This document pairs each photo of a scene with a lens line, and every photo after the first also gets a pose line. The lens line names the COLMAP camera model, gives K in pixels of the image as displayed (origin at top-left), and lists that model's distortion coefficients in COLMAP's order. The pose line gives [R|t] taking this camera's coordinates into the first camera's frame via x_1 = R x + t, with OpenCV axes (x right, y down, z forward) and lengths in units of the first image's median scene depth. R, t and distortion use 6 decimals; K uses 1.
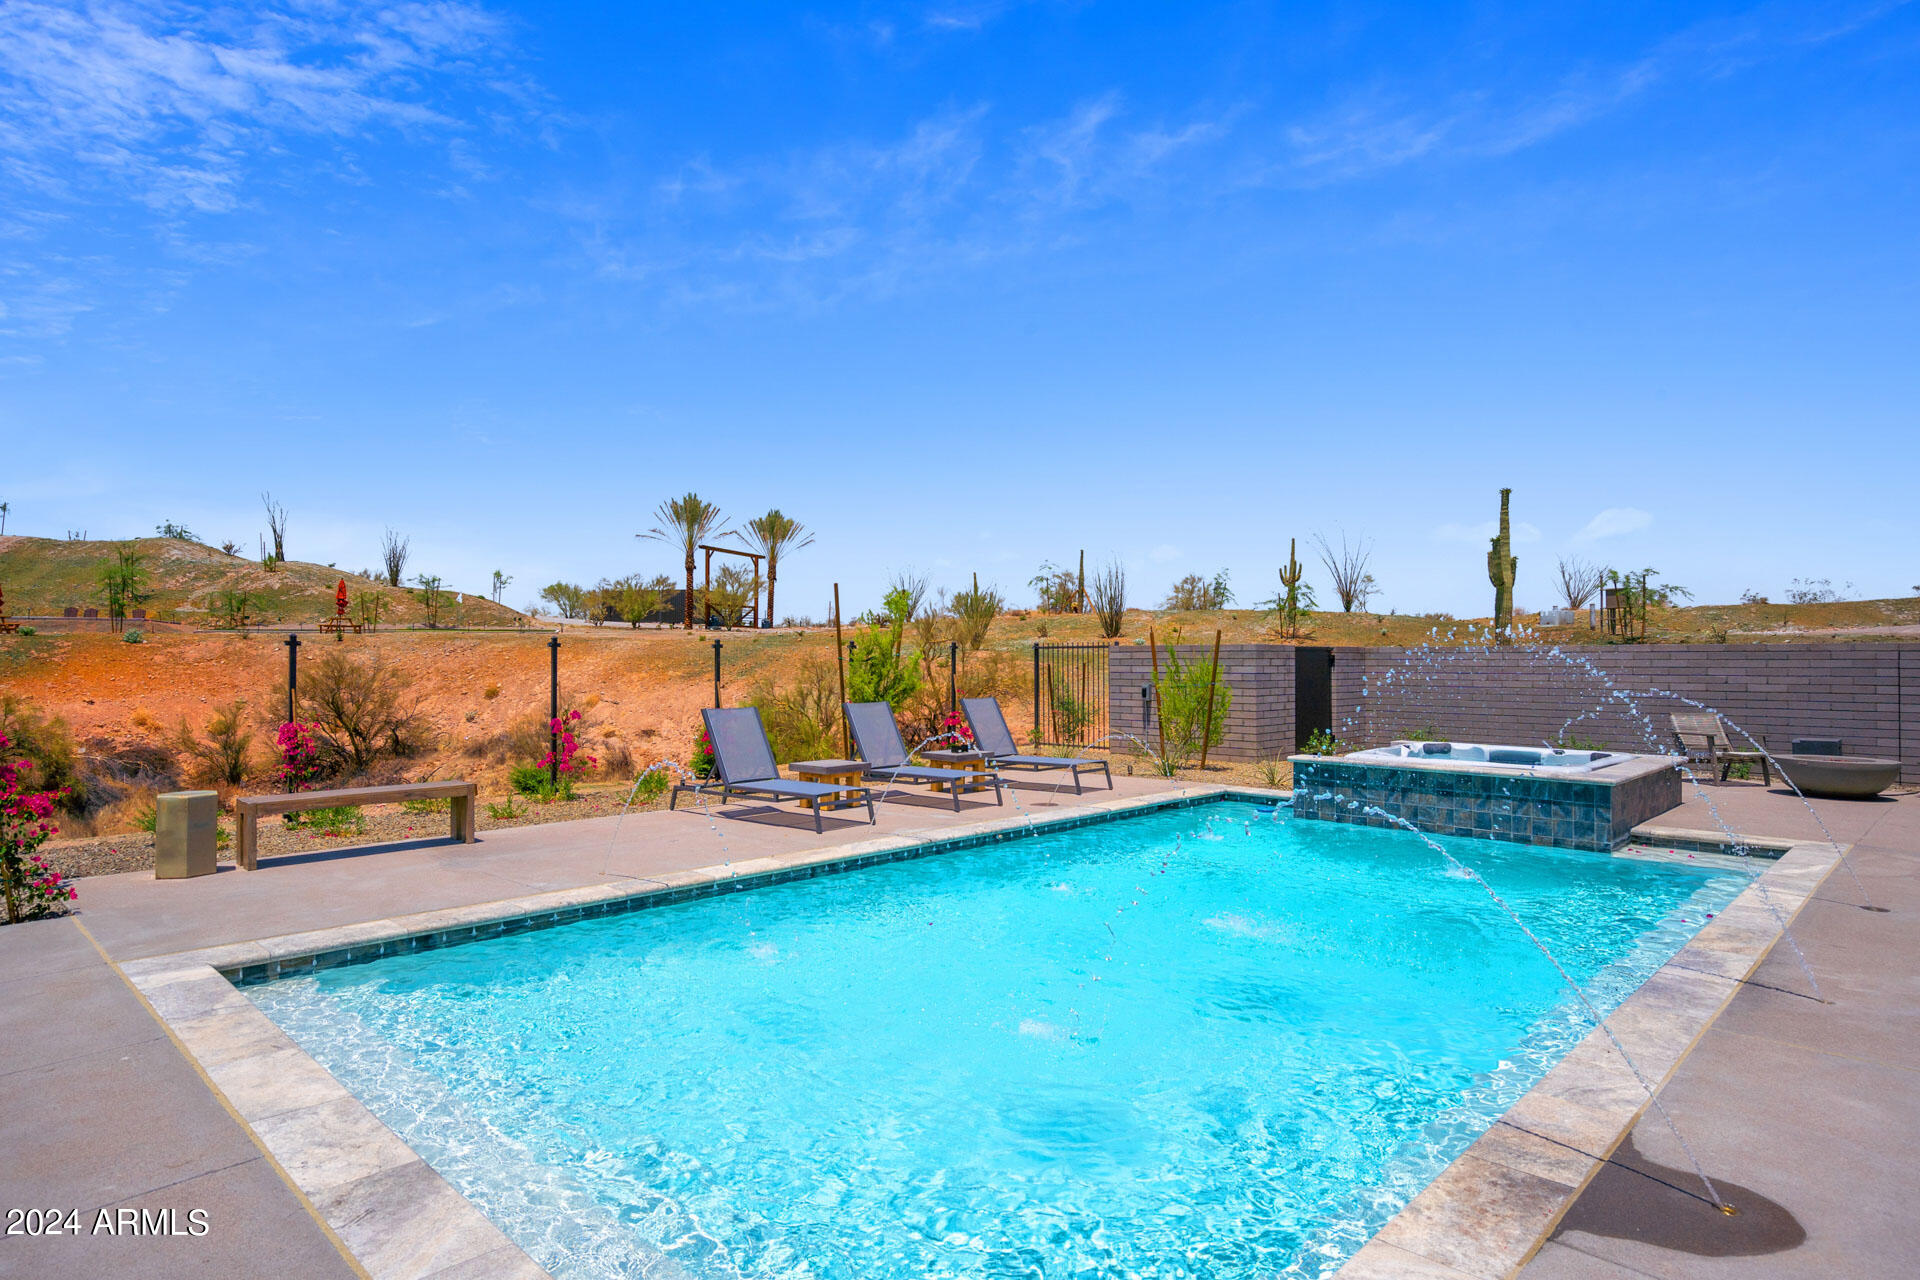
lens RADIAL K [[1065.0, 0, 960.0], [0, 1065.0, 640.0], [0, 0, 1]] dist [0.001463, 0.000003]
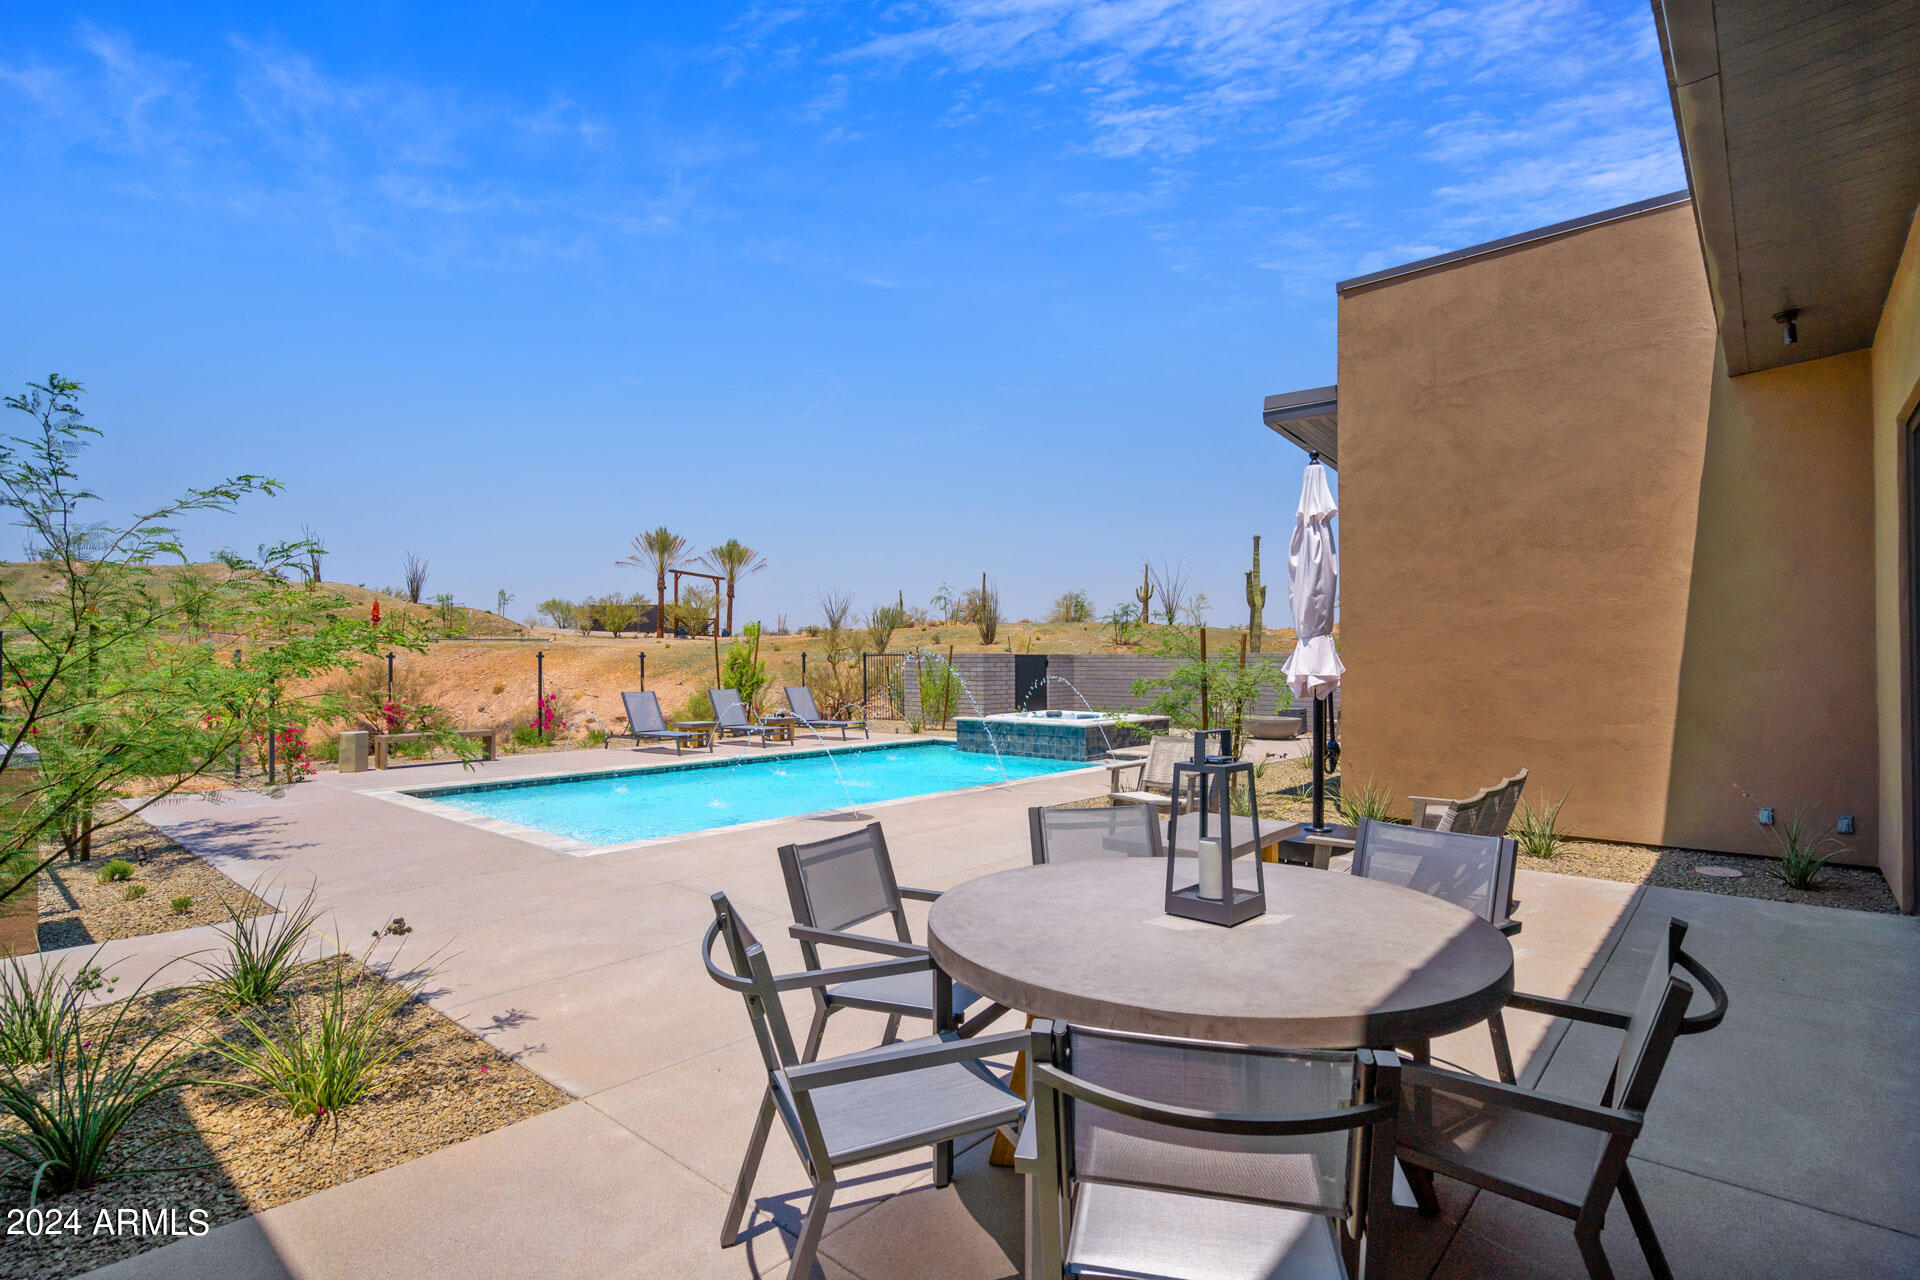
lens RADIAL K [[943.1, 0, 960.0], [0, 943.1, 640.0], [0, 0, 1]] dist [-0.000366, 0.000548]
pose [[0.999034, -0.002105, 0.043898, 0.043695], [0.002268, 0.999991, -0.003678, -0.002766], [-0.043890, 0.003774, 0.999029, -0.104946]]
